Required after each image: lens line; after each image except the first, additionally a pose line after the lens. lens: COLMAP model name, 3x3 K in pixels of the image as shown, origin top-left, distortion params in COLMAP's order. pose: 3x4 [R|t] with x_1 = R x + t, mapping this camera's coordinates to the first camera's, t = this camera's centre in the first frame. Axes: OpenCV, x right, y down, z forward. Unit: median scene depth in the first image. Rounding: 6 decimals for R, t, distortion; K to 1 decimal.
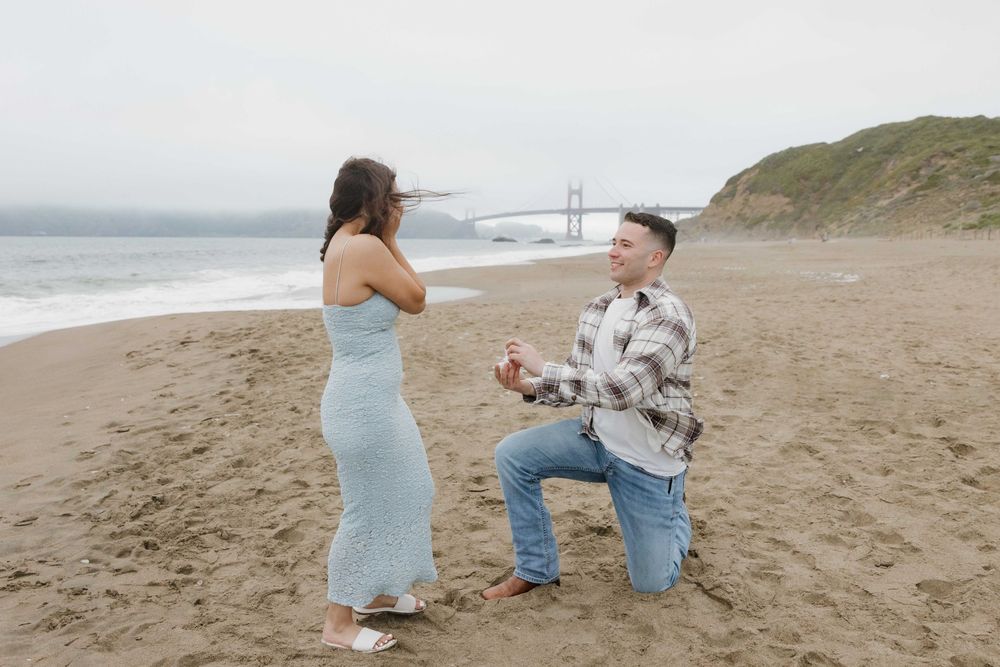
lens RADIAL K [[1092.9, 0, 423.9], [0, 1092.9, 333.8], [0, 0, 1]] dist [-0.000038, 0.046890]
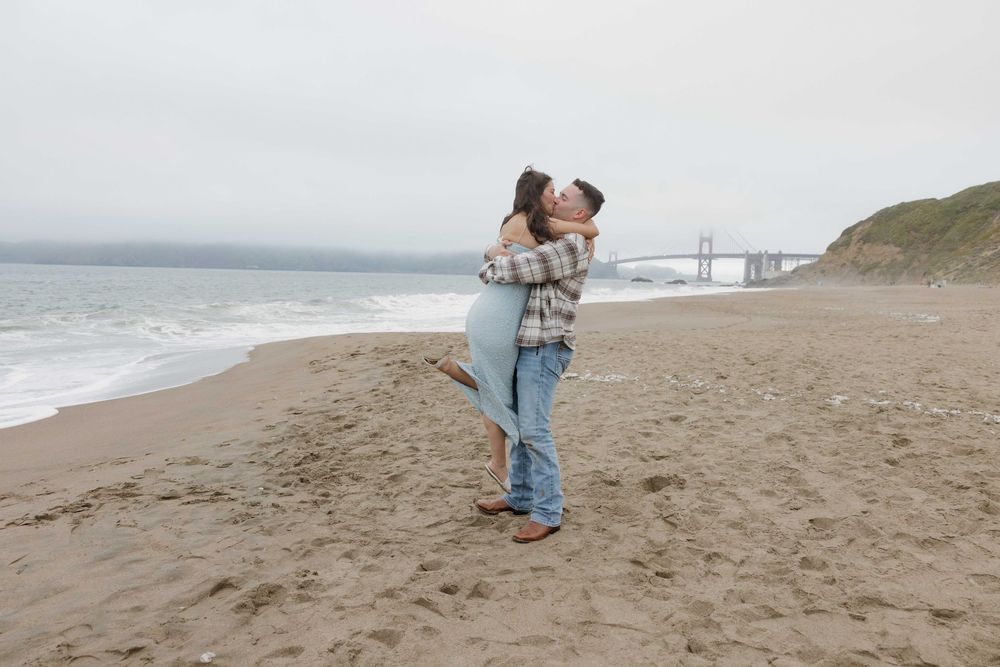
lens RADIAL K [[980.0, 0, 470.0], [0, 980.0, 332.5], [0, 0, 1]] dist [0.016437, 0.027673]
pose [[0.992413, 0.026103, -0.120150, 0.067426], [-0.029721, 0.999154, -0.028415, 0.013585], [0.119307, 0.031771, 0.992349, -0.157461]]
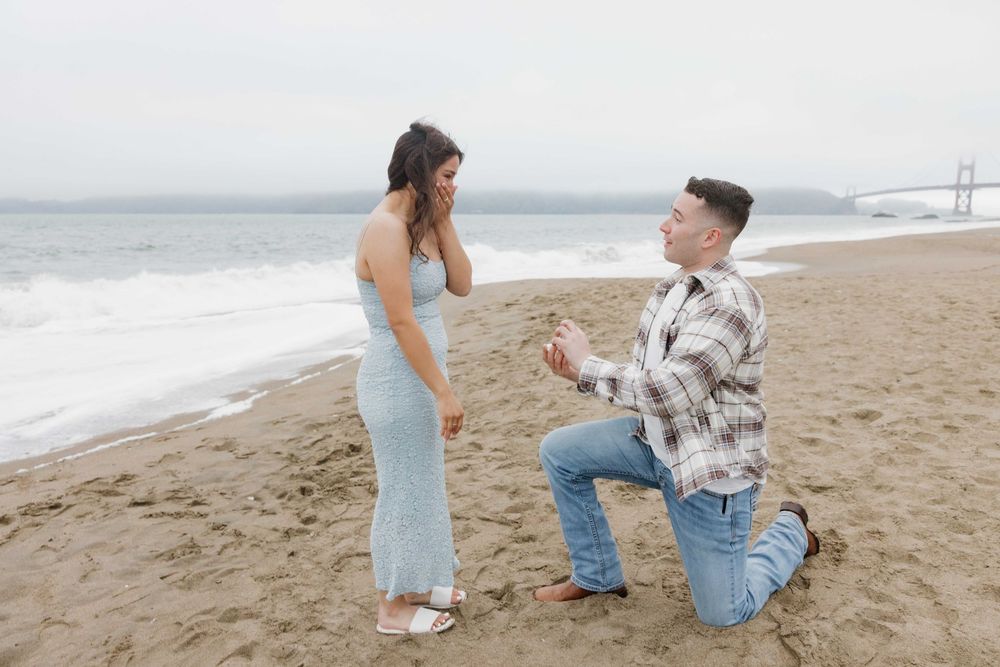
lens RADIAL K [[890.1, 0, 438.9], [0, 890.1, 333.4], [0, 0, 1]] dist [0.010950, 0.009242]
pose [[0.912675, 0.050682, -0.405530, 0.126969], [-0.032603, 0.998147, 0.051370, -0.009845], [0.407383, -0.033663, 0.912637, 0.124789]]
